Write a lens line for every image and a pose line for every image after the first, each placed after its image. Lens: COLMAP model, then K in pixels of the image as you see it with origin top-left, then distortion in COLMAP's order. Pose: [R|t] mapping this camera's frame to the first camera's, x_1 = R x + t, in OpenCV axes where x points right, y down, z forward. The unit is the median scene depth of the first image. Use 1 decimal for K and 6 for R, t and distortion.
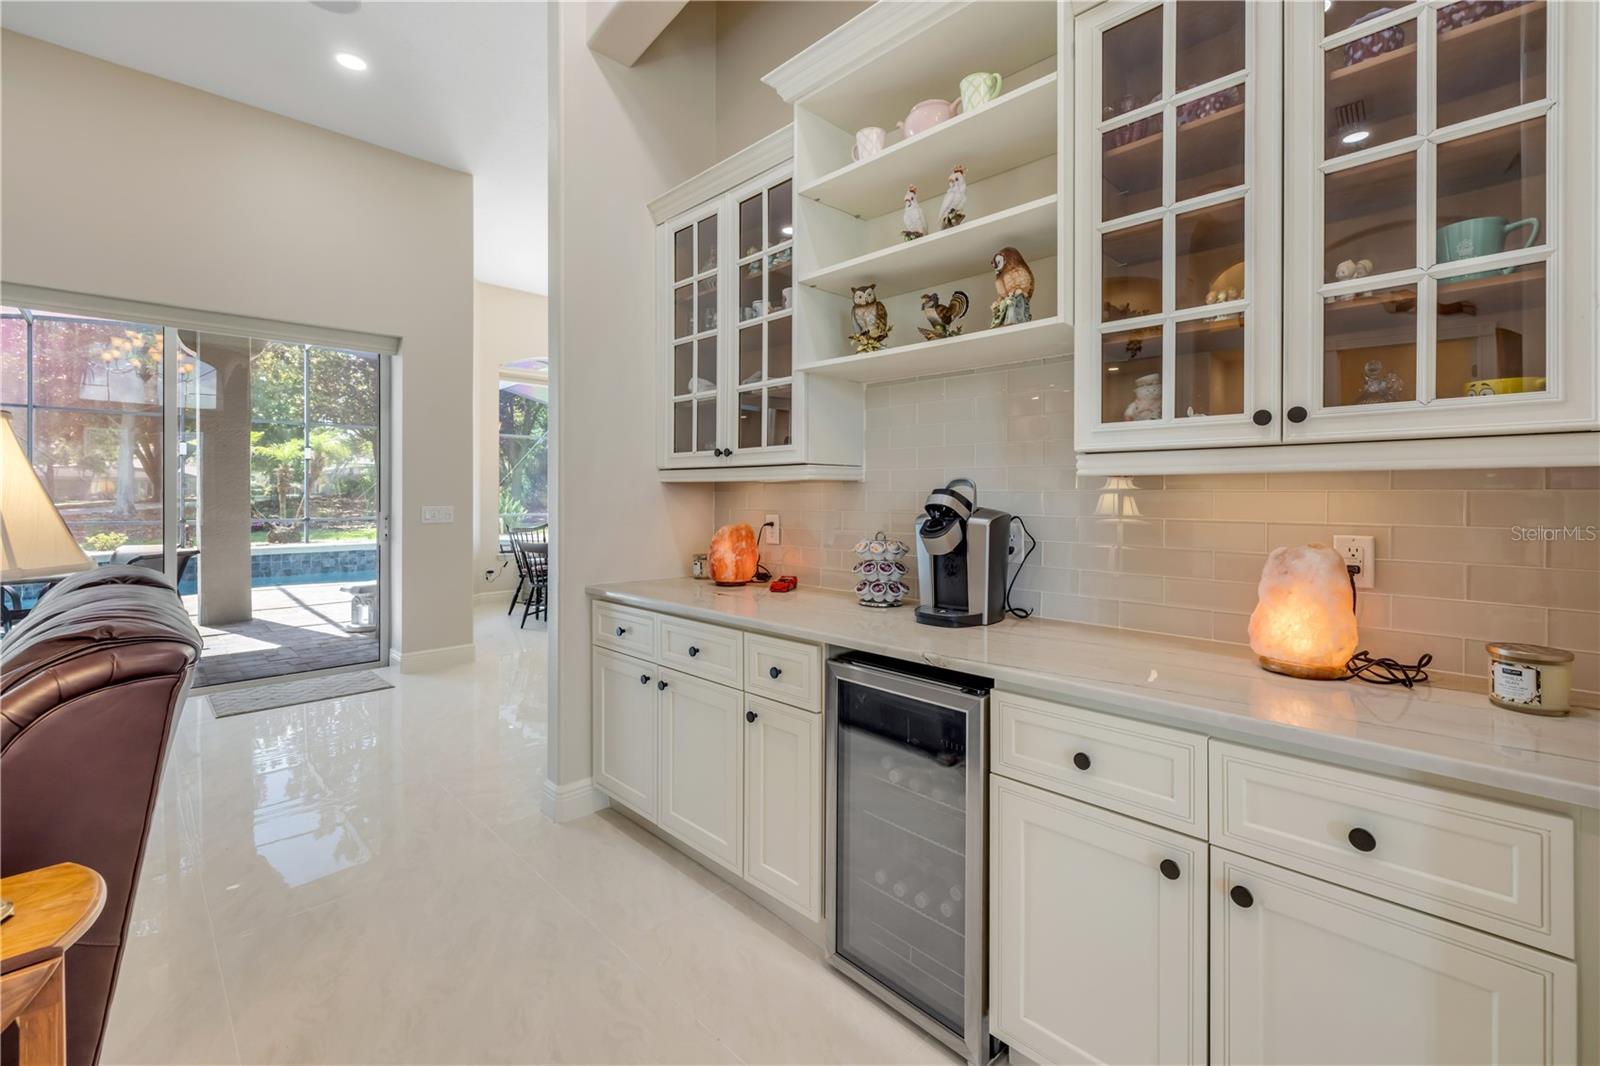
lens RADIAL K [[688.6, 0, 776.6], [0, 688.6, 494.1], [0, 0, 1]] dist [-0.000504, 0.000181]
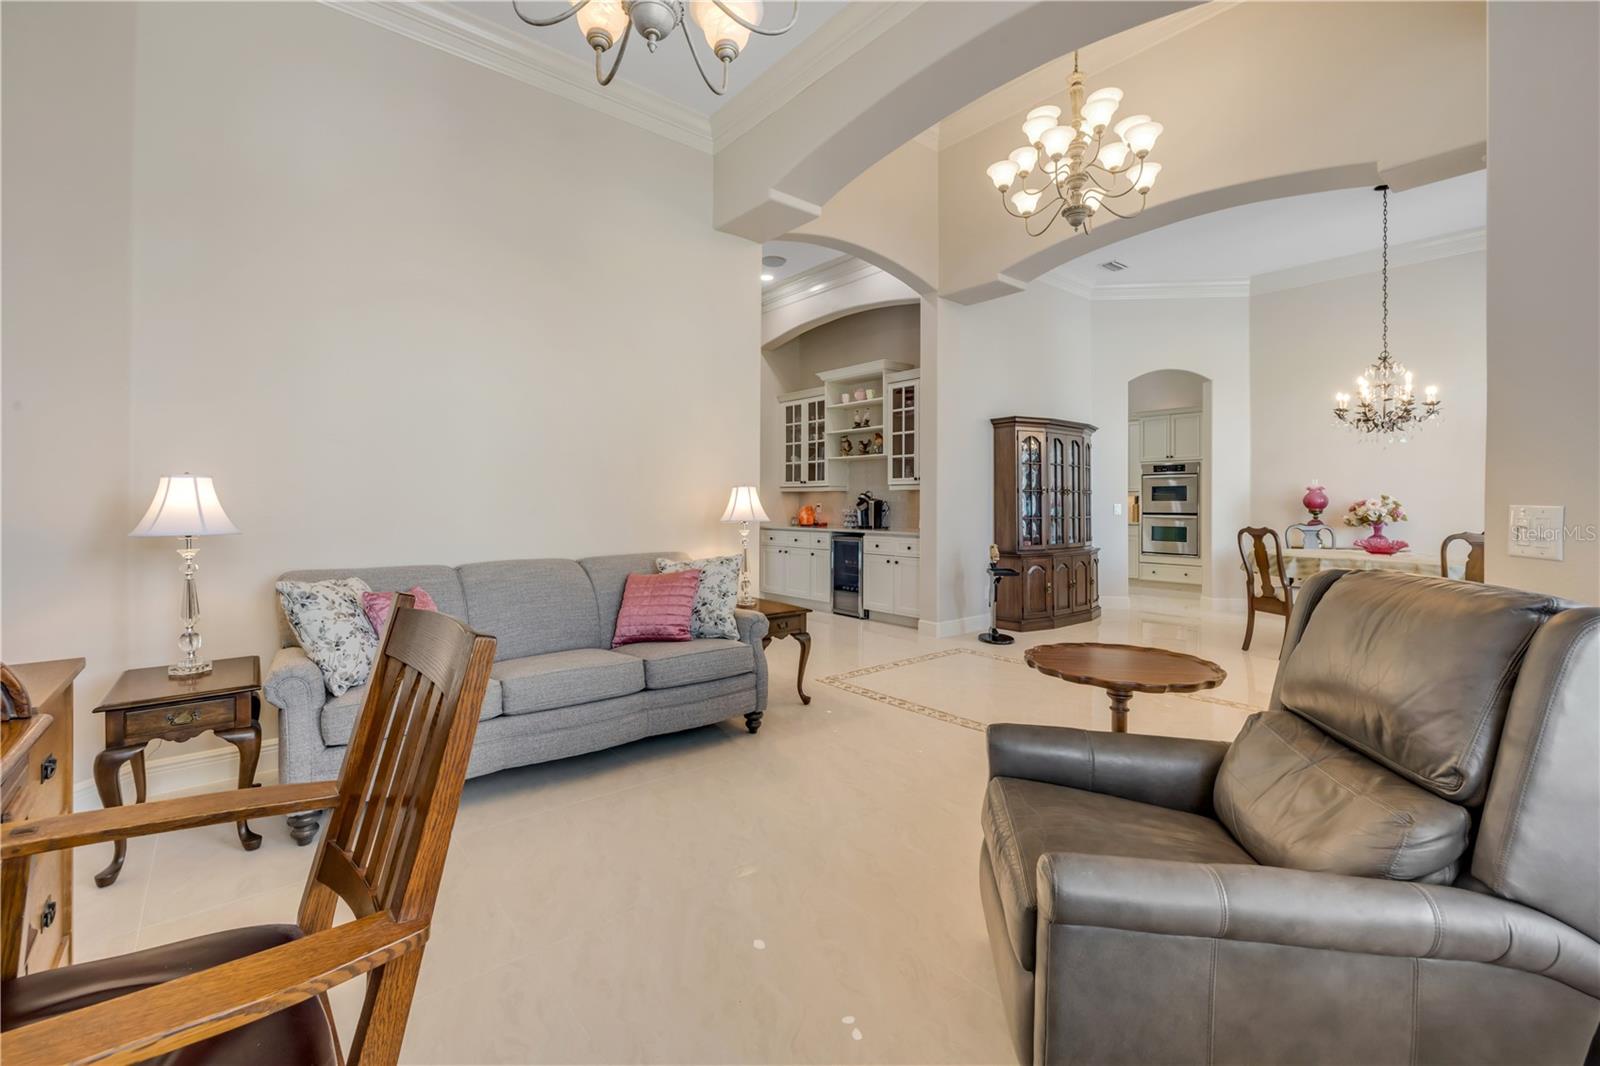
lens RADIAL K [[690.9, 0, 804.7], [0, 690.9, 502.4], [0, 0, 1]] dist [0.001076, 0.000141]
pose [[0.998839, 0.001982, -0.048141, 0.095129], [-0.002048, 0.999997, -0.001324, 0.041869], [0.048138, 0.001421, 0.998840, -2.532460]]
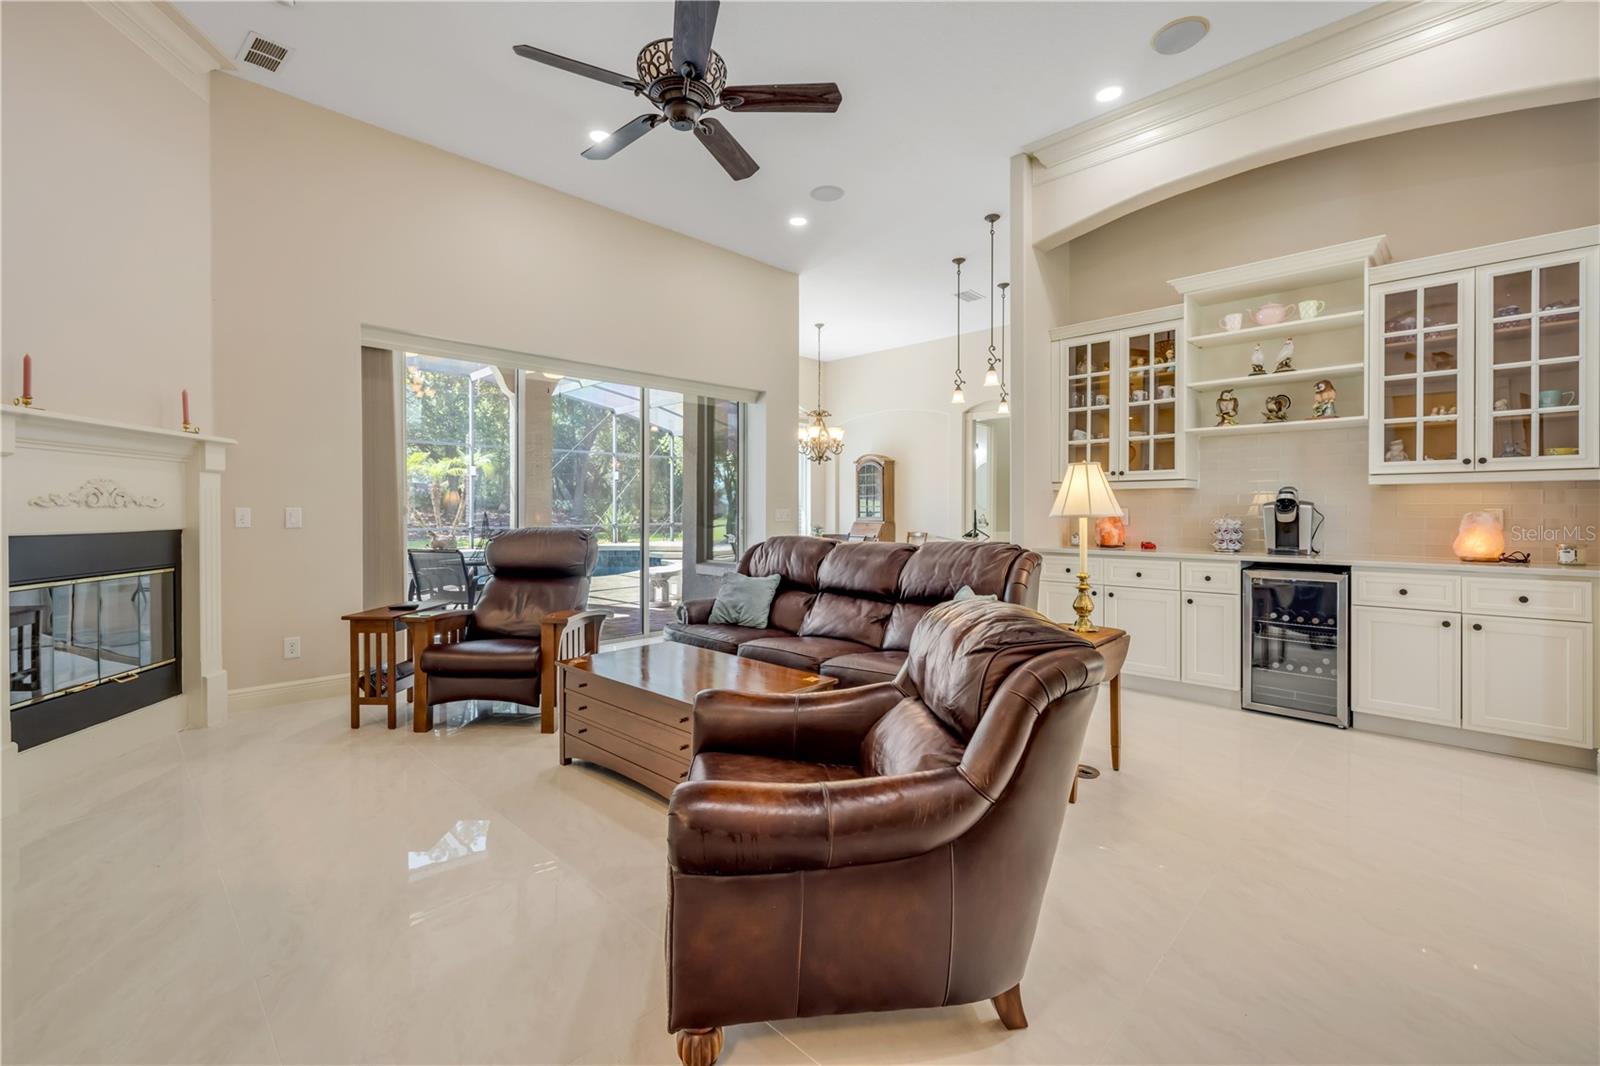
lens RADIAL K [[693.3, 0, 770.1], [0, 693.3, 510.5], [0, 0, 1]] dist [0.001343, -0.000027]
pose [[0.999756, -0.003053, 0.021883, -1.236891], [0.002999, 0.999992, 0.002491, 0.037102], [-0.021891, -0.002425, 0.999757, -0.973767]]
